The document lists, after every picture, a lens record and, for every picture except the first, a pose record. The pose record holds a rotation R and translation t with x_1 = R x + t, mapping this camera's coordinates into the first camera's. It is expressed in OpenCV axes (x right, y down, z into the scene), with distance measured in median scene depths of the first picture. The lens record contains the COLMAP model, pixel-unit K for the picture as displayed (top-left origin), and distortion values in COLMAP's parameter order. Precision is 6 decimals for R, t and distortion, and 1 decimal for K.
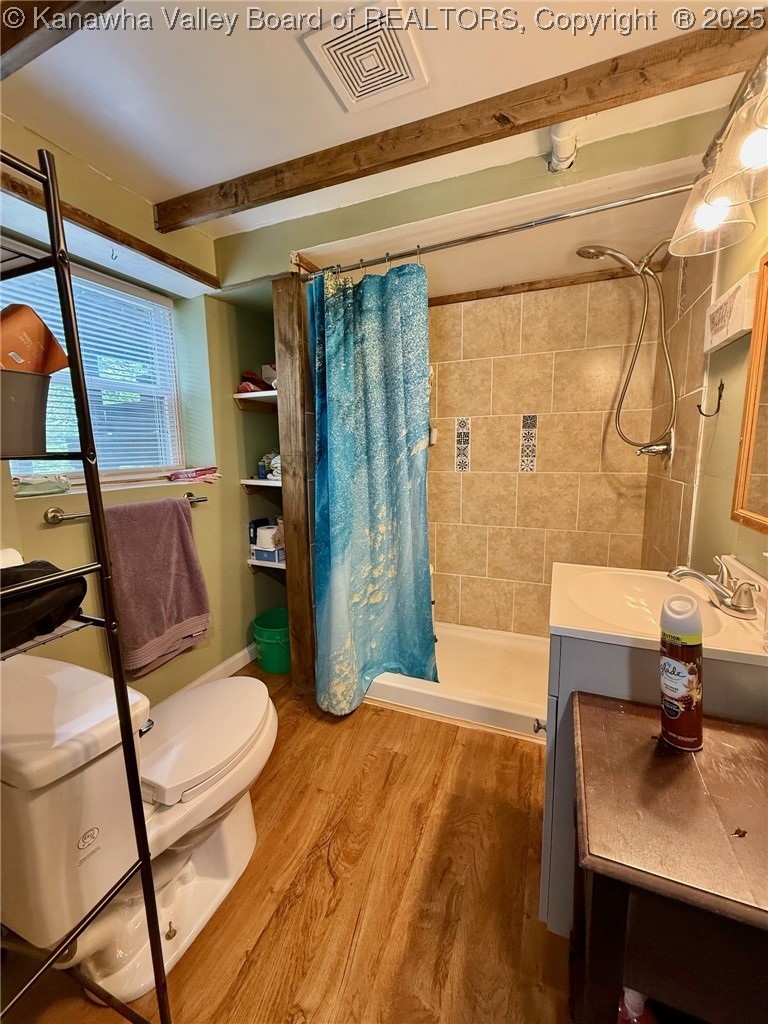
lens RADIAL K [[410.8, 0, 386.3], [0, 410.8, 507.1], [0, 0, 1]] dist [0.000360, 0.000485]
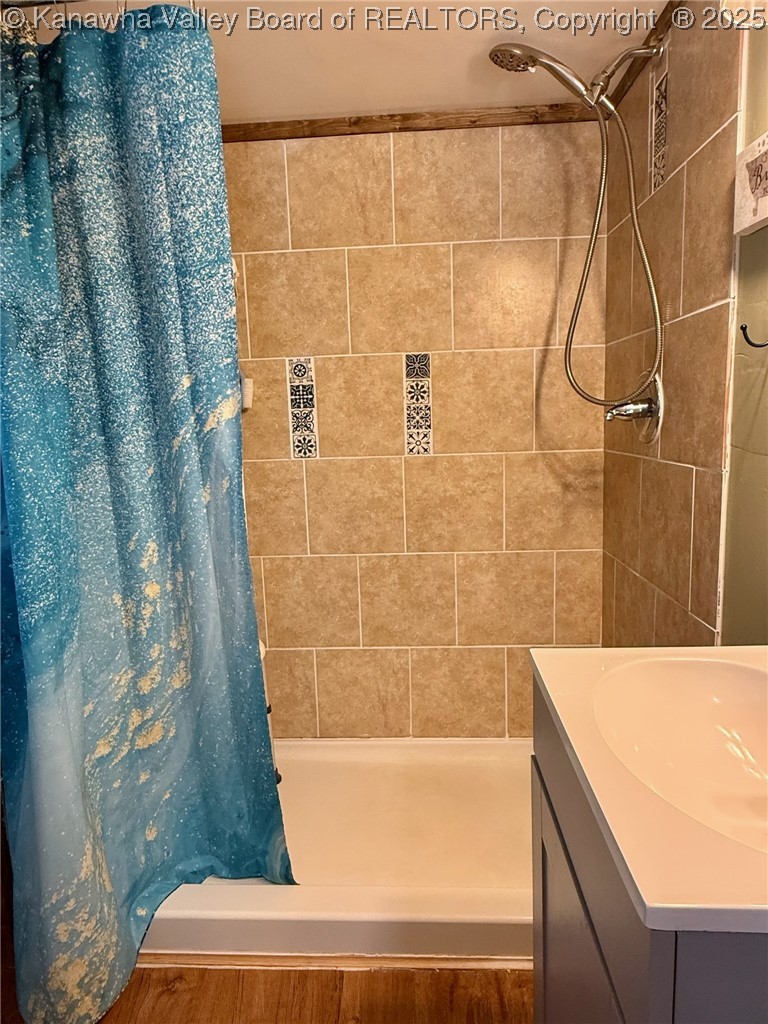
lens RADIAL K [[589.6, 0, 374.0], [0, 589.6, 504.9], [0, 0, 1]] dist [-0.001292, 0.001346]
pose [[0.943163, -0.068706, 0.325151, 0.016658], [0.066929, 0.997619, 0.016660, -0.037921], [-0.325521, 0.006049, 0.945515, 0.279242]]
